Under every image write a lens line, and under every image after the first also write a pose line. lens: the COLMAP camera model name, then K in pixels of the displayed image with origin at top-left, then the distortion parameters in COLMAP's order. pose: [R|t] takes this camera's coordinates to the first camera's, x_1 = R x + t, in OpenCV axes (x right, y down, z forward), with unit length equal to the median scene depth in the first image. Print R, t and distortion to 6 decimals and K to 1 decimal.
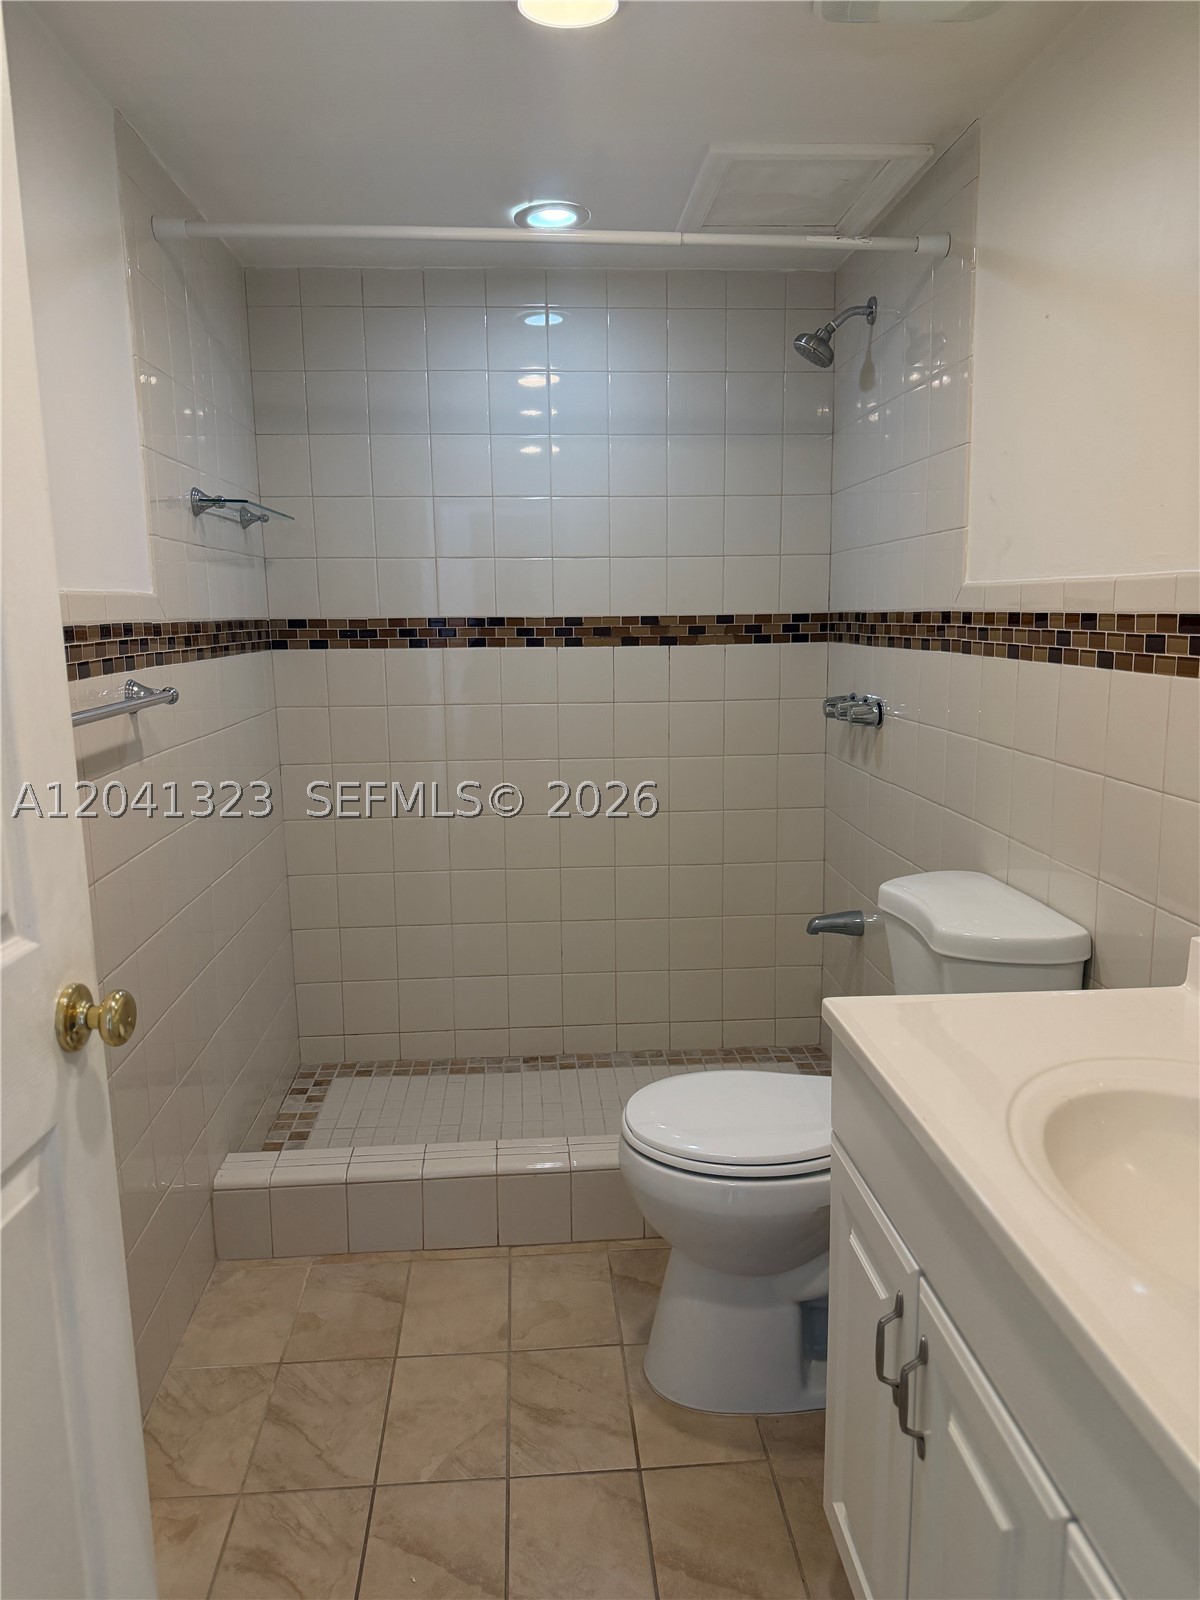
lens RADIAL K [[1126.3, 0, 587.9], [0, 1126.3, 832.8], [0, 0, 1]] dist [0.044101, -0.063028]
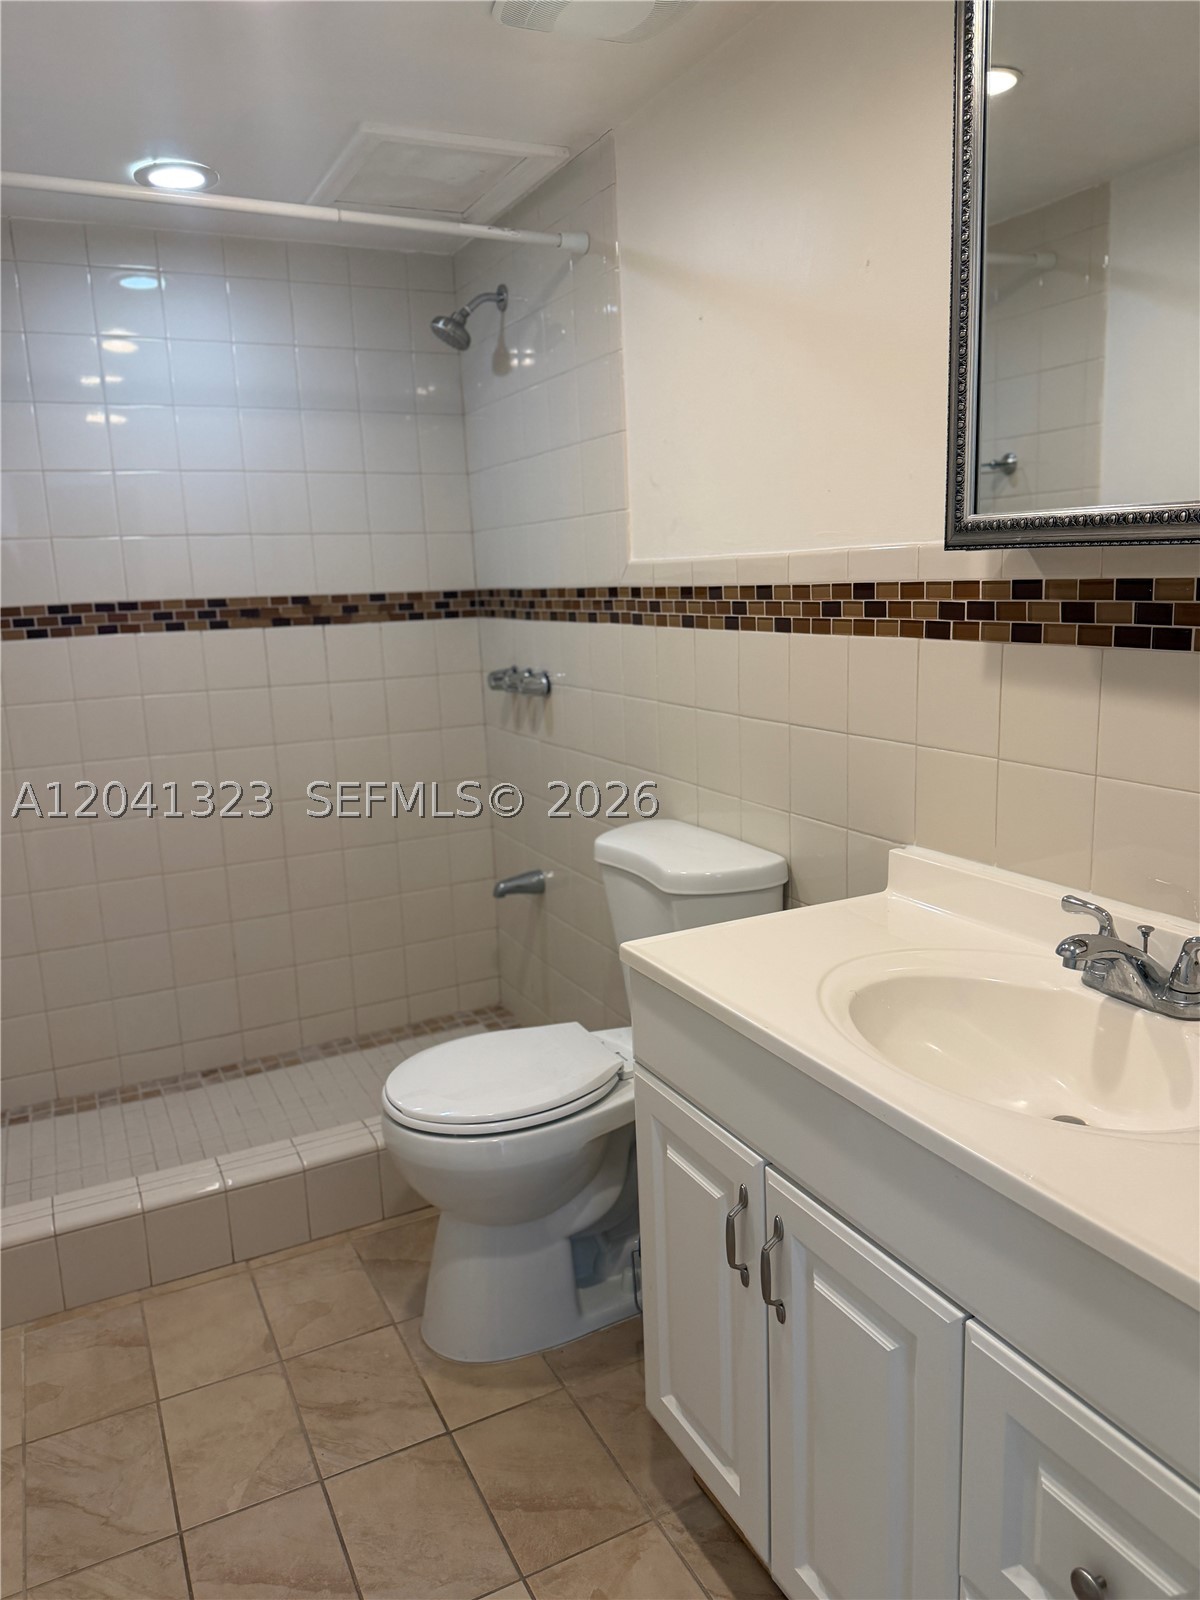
lens RADIAL K [[1126.3, 0, 587.9], [0, 1126.3, 832.8], [0, 0, 1]] dist [0.044101, -0.063028]
pose [[0.920123, -0.102508, 0.377977, -0.141935], [0.095482, 0.994731, 0.037338, -0.002124], [-0.379812, 0.001734, 0.925062, 0.004252]]
